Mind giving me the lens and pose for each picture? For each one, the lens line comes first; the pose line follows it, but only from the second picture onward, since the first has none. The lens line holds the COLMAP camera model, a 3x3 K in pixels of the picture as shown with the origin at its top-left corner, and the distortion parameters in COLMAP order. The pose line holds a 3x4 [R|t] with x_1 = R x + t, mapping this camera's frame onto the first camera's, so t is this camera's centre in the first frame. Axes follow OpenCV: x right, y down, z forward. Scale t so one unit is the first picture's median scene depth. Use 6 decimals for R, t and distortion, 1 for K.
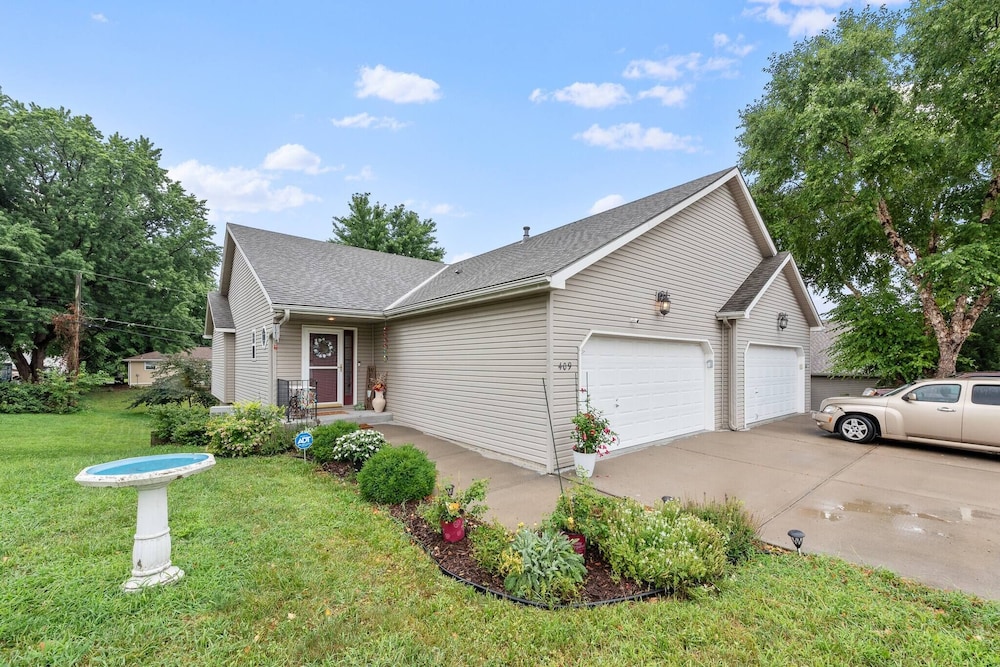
lens RADIAL K [[405.0, 0, 504.1], [0, 405.0, 362.7], [0, 0, 1]] dist [0.005600, -0.000028]
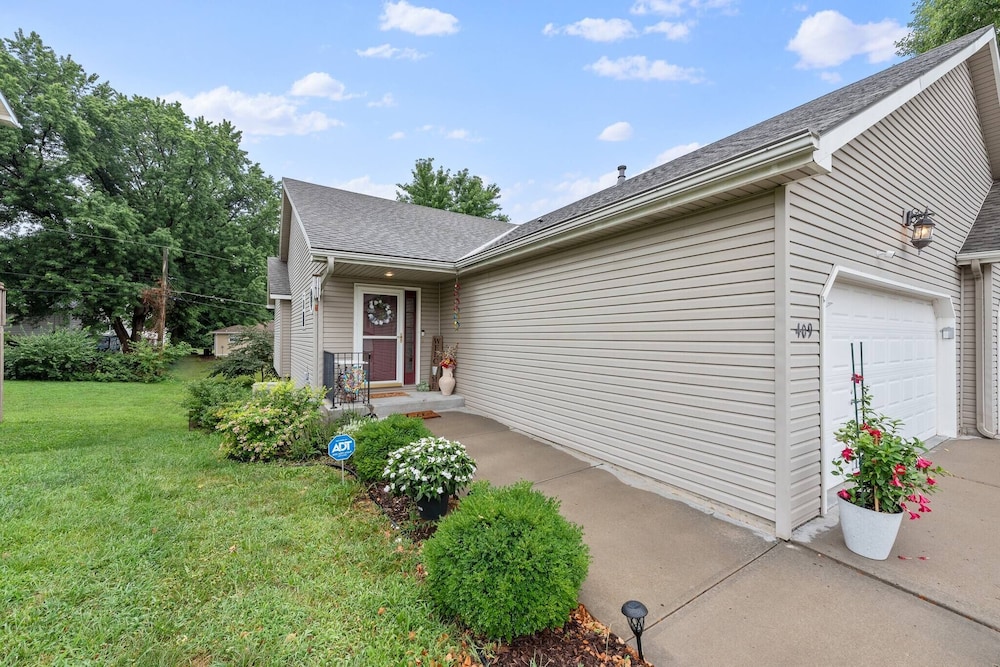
lens RADIAL K [[392.2, 0, 504.9], [0, 392.2, 332.2], [0, 0, 1]] dist [0.006087, 0.000085]
pose [[0.991395, 0.002457, -0.130883, -0.073310], [-0.004194, 0.999907, -0.012996, 0.008087], [0.130839, 0.013433, 0.991313, 0.194458]]
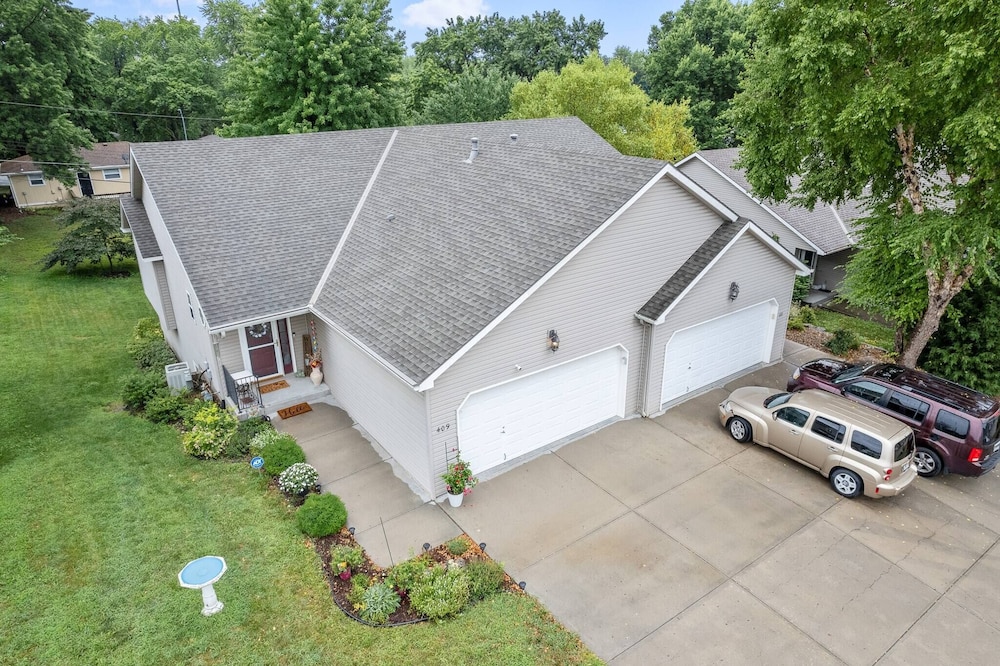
lens RADIAL K [[632.1, 0, 507.4], [0, 632.1, 339.1], [0, 0, 1]] dist [-0.068441, 0.053858]
pose [[0.998051, 0.016882, -0.060078, 0.208032], [0.007366, 0.924115, 0.382045, -0.449141], [0.061969, -0.381742, 0.922189, -0.322825]]
